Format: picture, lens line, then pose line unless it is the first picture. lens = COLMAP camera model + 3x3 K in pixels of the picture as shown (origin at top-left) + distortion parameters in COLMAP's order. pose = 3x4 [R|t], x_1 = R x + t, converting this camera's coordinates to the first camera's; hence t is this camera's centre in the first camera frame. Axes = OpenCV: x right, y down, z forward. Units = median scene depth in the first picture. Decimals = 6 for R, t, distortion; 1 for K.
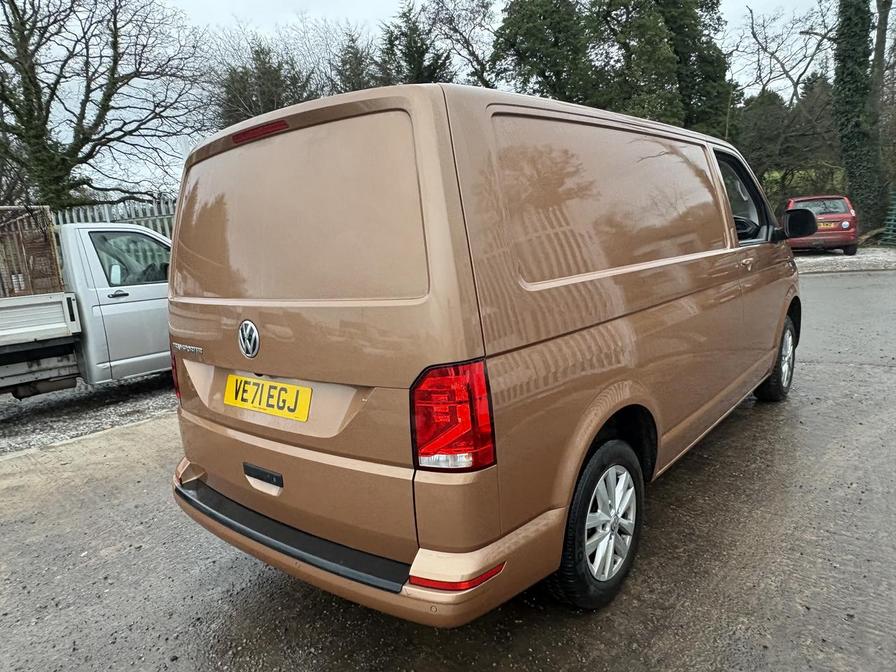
lens RADIAL K [[604.8, 0, 441.9], [0, 604.8, 337.1], [0, 0, 1]] dist [-0.002764, 0.004667]
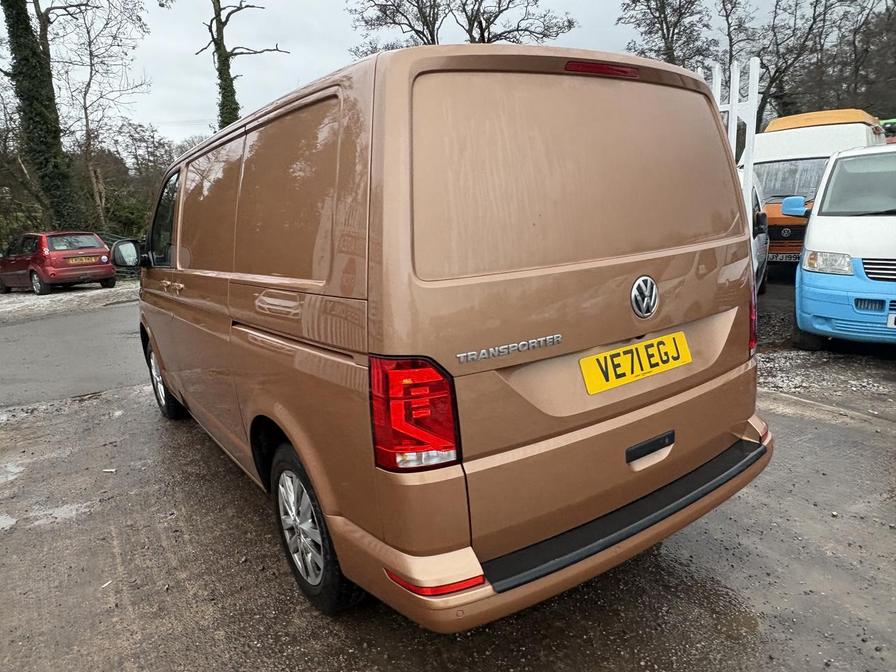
lens RADIAL K [[604.8, 0, 451.7], [0, 604.8, 339.0], [0, 0, 1]] dist [-0.002764, 0.004667]
pose [[0.259493, -0.138699, 0.955733, -0.124025], [0.211117, 0.973844, 0.084007, -0.007060], [-0.942387, 0.179973, 0.281987, 0.100862]]
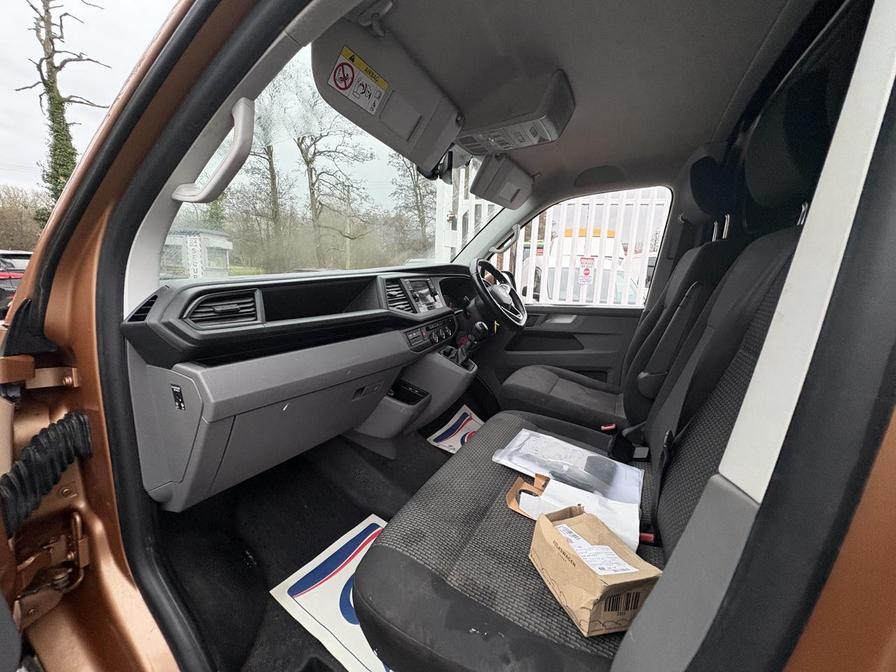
lens RADIAL K [[356.0, 0, 447.8], [0, 356.0, 337.1], [0, 0, 1]] dist [-0.000847, 0.000511]
pose [[-0.240435, -0.094664, 0.966038, 0.019948], [0.170528, 0.975635, 0.138046, -0.038761], [-0.955569, 0.197928, -0.218434, 0.230876]]
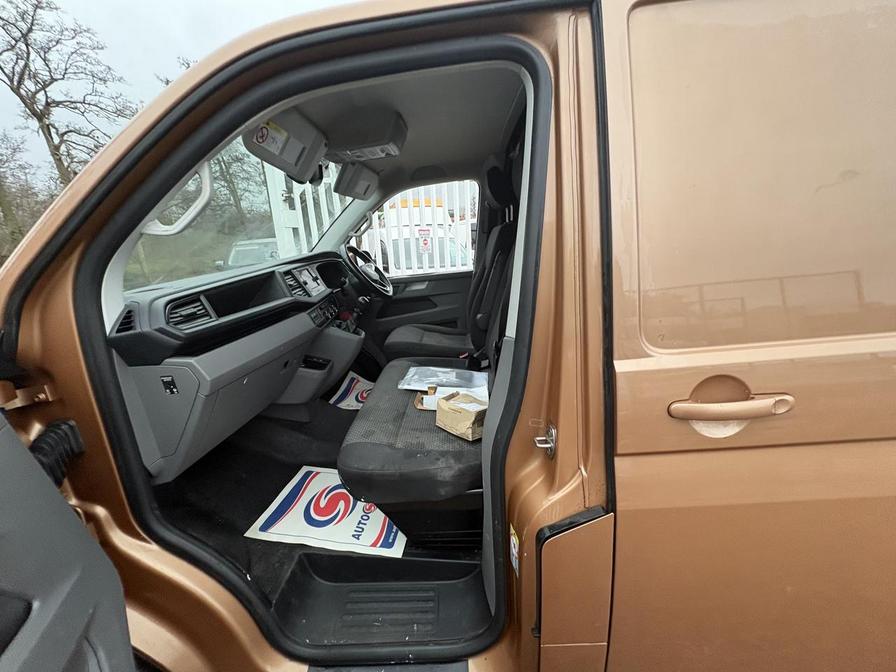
lens RADIAL K [[356.0, 0, 448.0], [0, 356.0, 338.1], [0, 0, 1]] dist [-0.000847, 0.000511]
pose [[-0.620872, -0.087721, 0.778988, 0.005234], [0.250434, 0.919450, 0.303141, -0.042412], [-0.742833, 0.383297, -0.548892, 0.243617]]
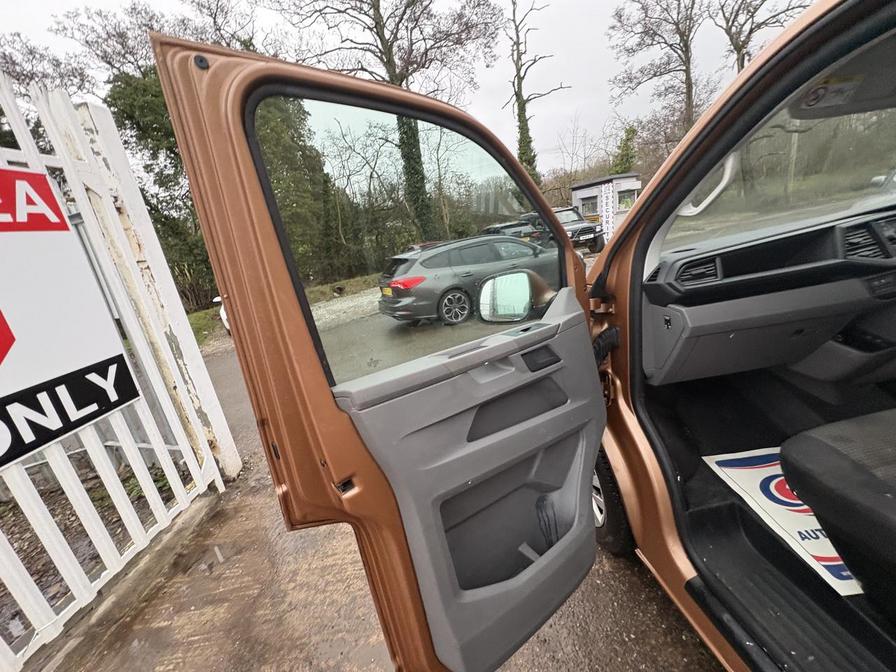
lens RADIAL K [[356.0, 0, 448.5], [0, 356.0, 336.5], [0, 0, 1]] dist [-0.000847, 0.000511]
pose [[0.689500, -0.225854, 0.688171, -0.008052], [0.235592, 0.968405, 0.081778, -0.043951], [-0.684898, 0.105742, 0.720925, 0.230676]]
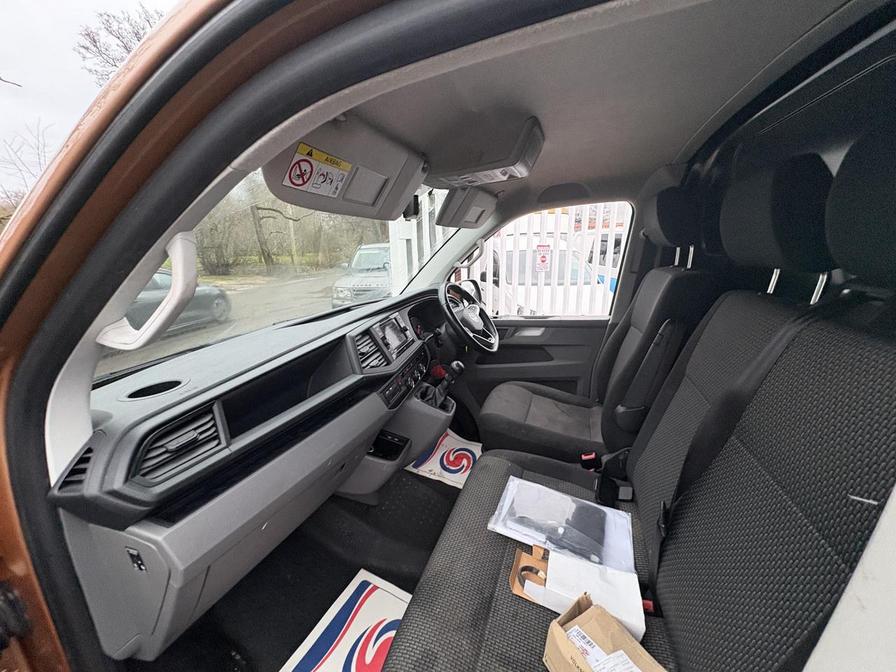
lens RADIAL K [[356.0, 0, 447.5], [0, 356.0, 337.0], [0, 0, 1]] dist [-0.000847, 0.000511]
pose [[-0.358588, -0.135932, 0.923546, 0.024456], [0.223826, 0.947961, 0.226431, -0.049299], [-0.906265, 0.287909, -0.309502, 0.230128]]
